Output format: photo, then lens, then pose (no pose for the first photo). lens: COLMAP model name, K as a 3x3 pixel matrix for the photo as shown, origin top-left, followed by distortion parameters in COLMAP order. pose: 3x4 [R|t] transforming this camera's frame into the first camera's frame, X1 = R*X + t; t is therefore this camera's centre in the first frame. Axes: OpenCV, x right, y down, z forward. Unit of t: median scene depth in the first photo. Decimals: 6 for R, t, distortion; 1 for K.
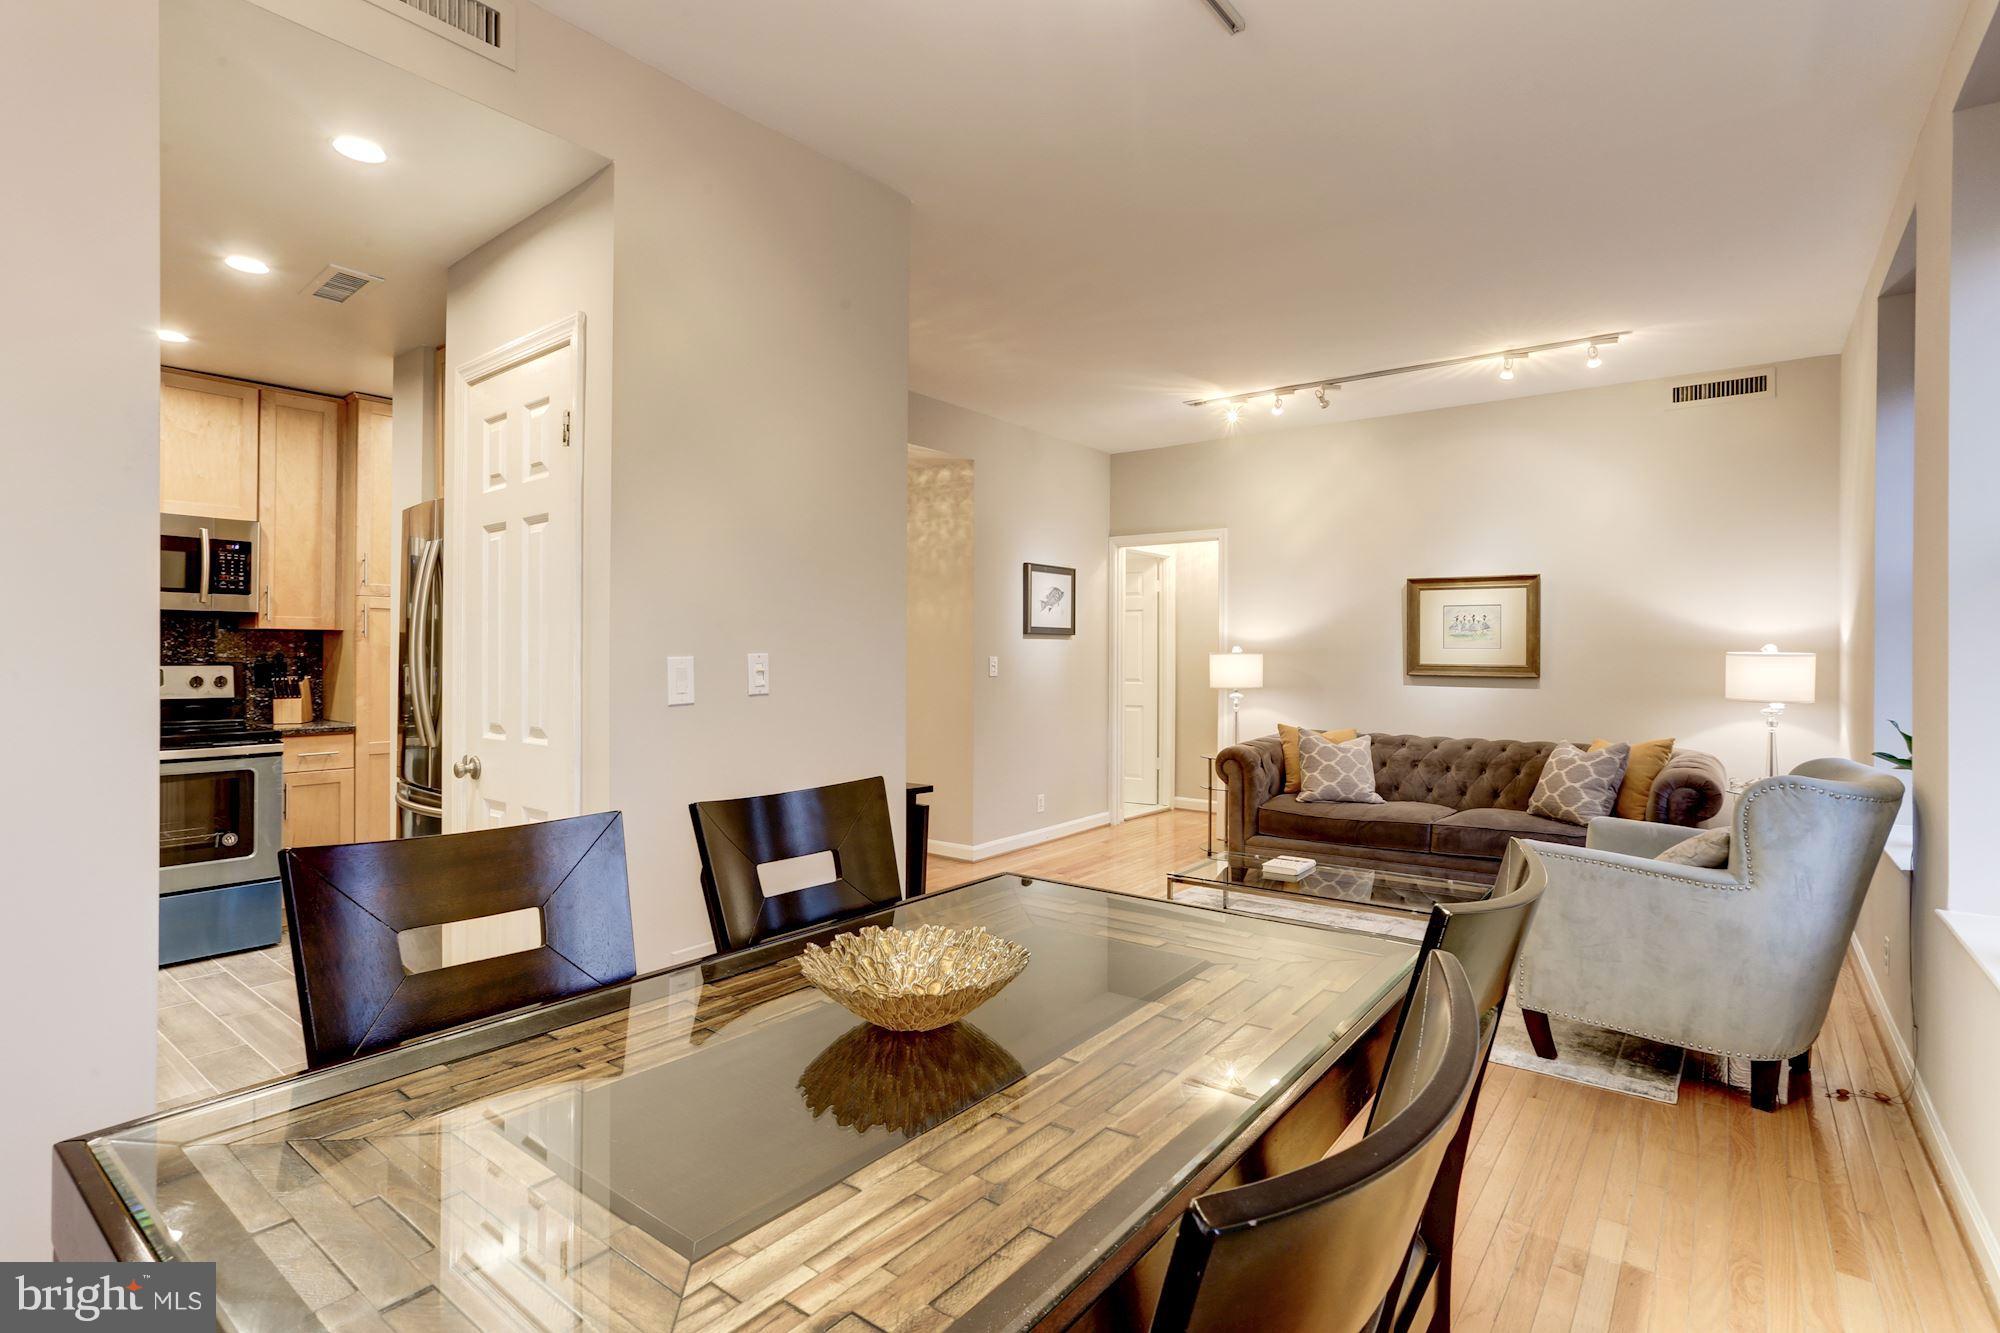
lens RADIAL K [[966.1, 0, 994.5], [0, 966.1, 652.2], [0, 0, 1]] dist [-0.061109, 0.034767]
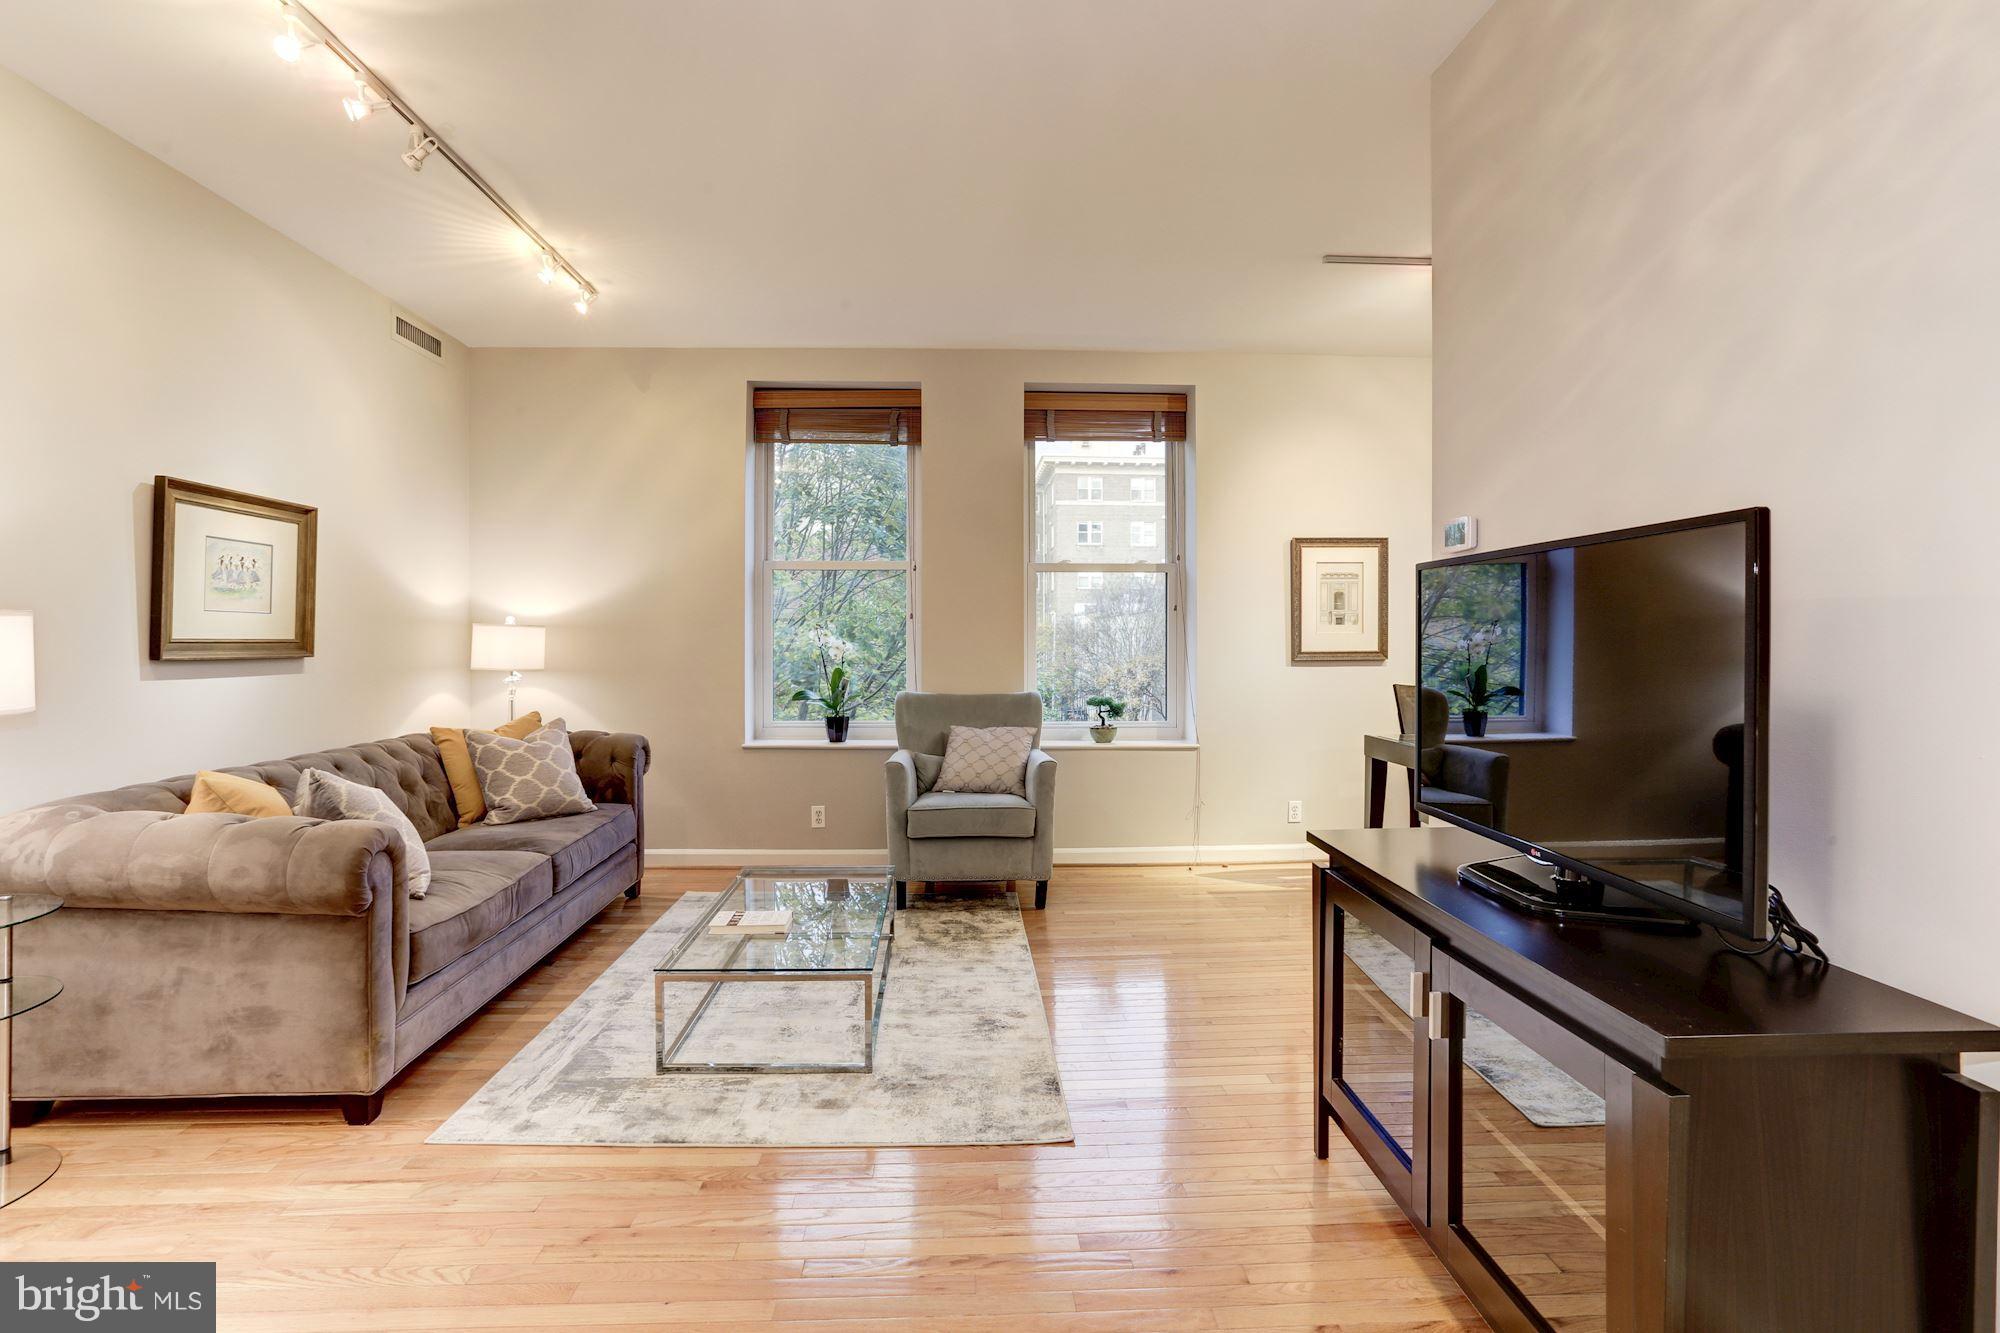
lens RADIAL K [[966.1, 0, 994.5], [0, 966.1, 652.2], [0, 0, 1]] dist [-0.061109, 0.034767]
pose [[-0.650198, -0.017745, 0.759558, -0.289550], [-0.005794, 0.999814, 0.018398, 0.007970], [-0.759743, 0.007561, -0.650180, 1.117484]]
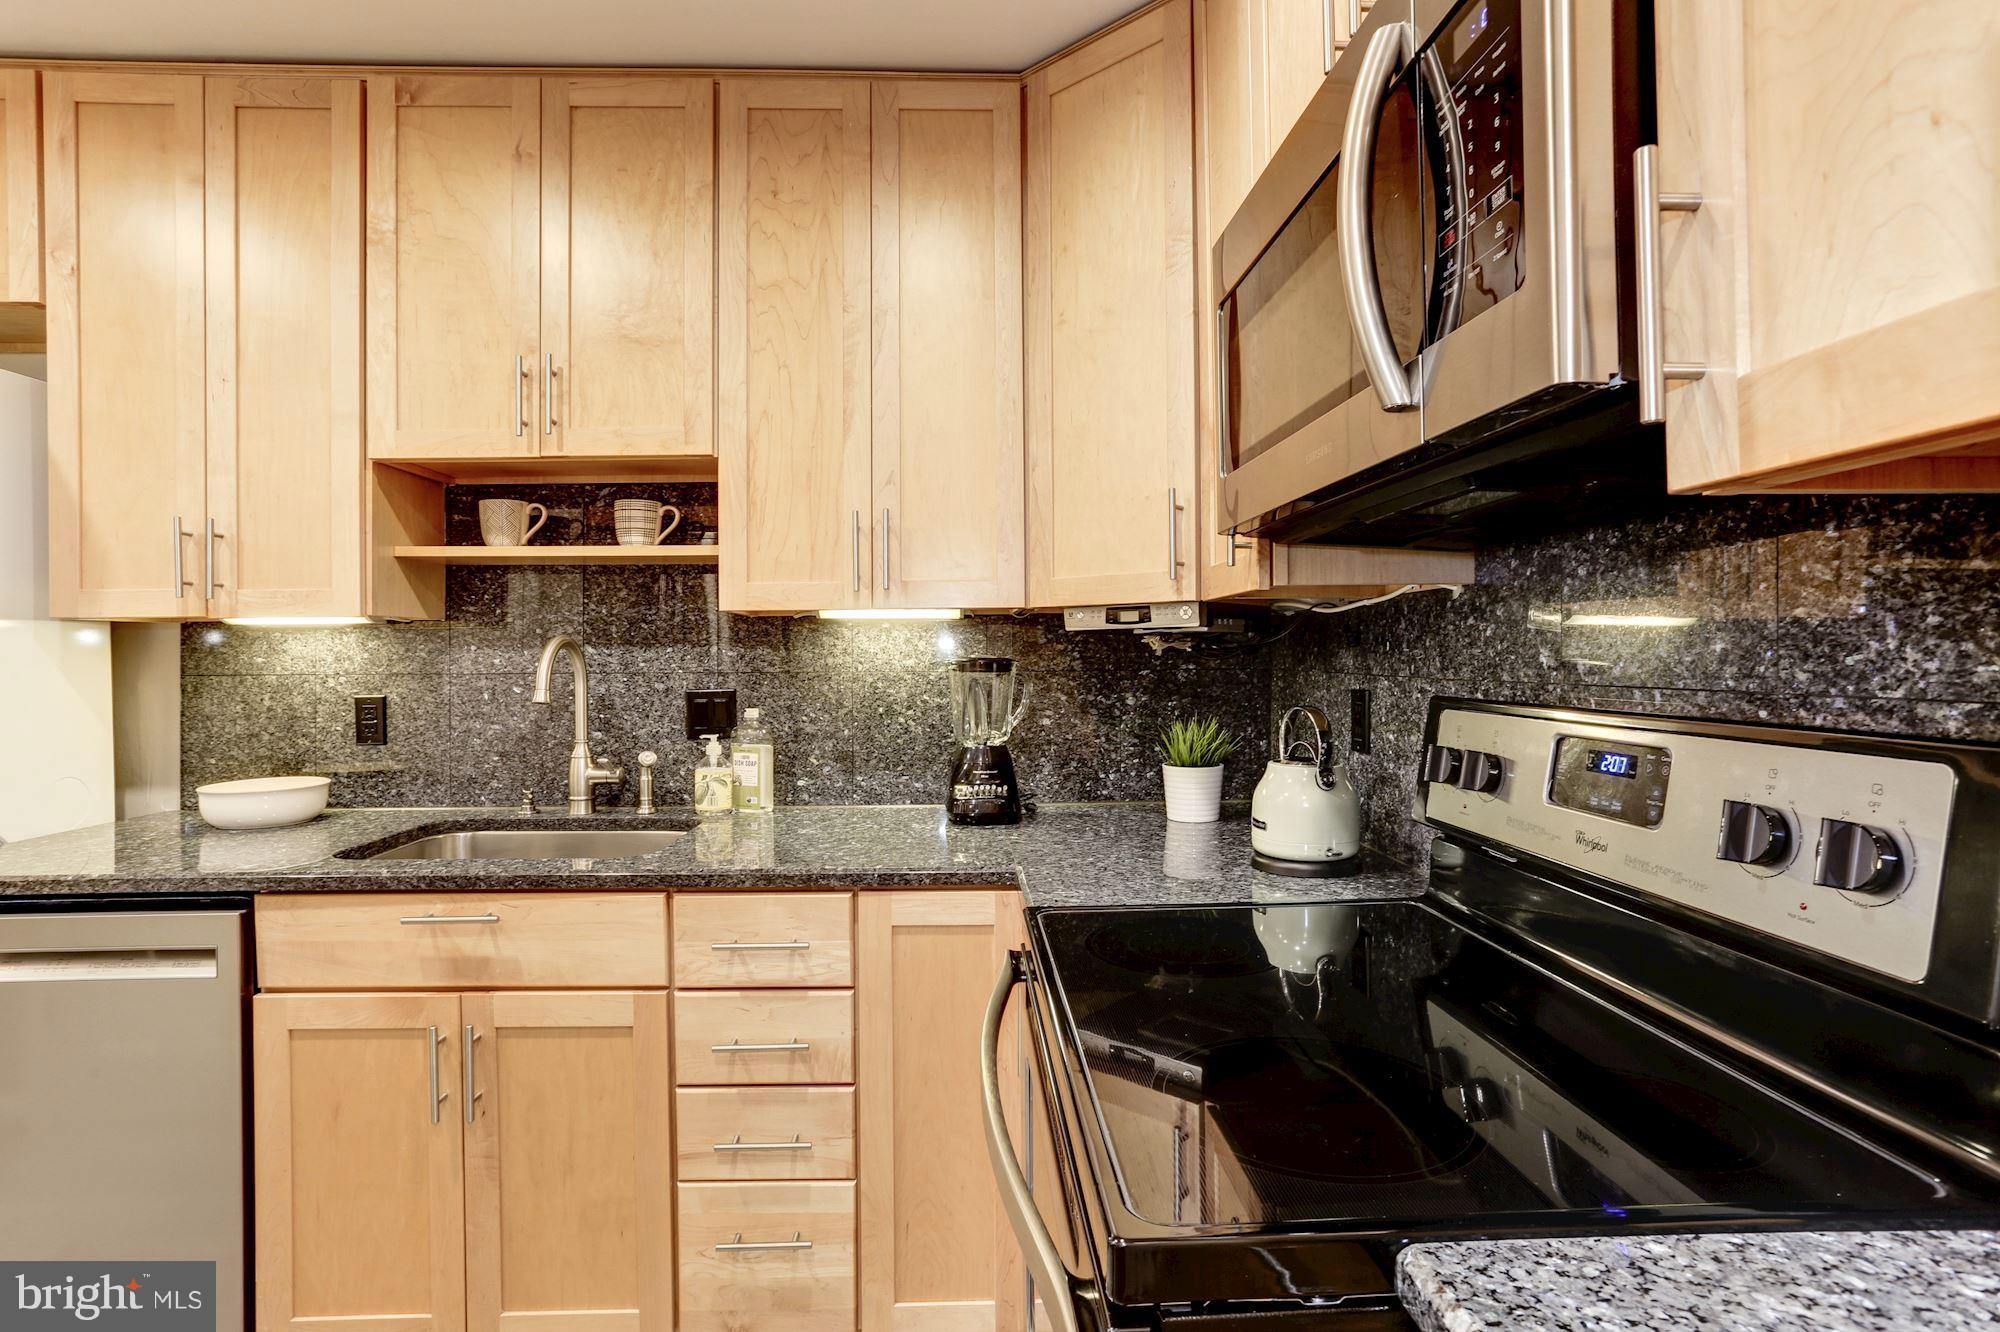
lens RADIAL K [[966.1, 0, 994.5], [0, 966.1, 651.7], [0, 0, 1]] dist [-0.061109, 0.034767]
pose [[-0.762223, -0.003479, -0.647305, -0.508288], [0.003422, 0.999950, -0.009404, -0.001885], [0.647305, -0.009383, -0.762173, 0.852387]]
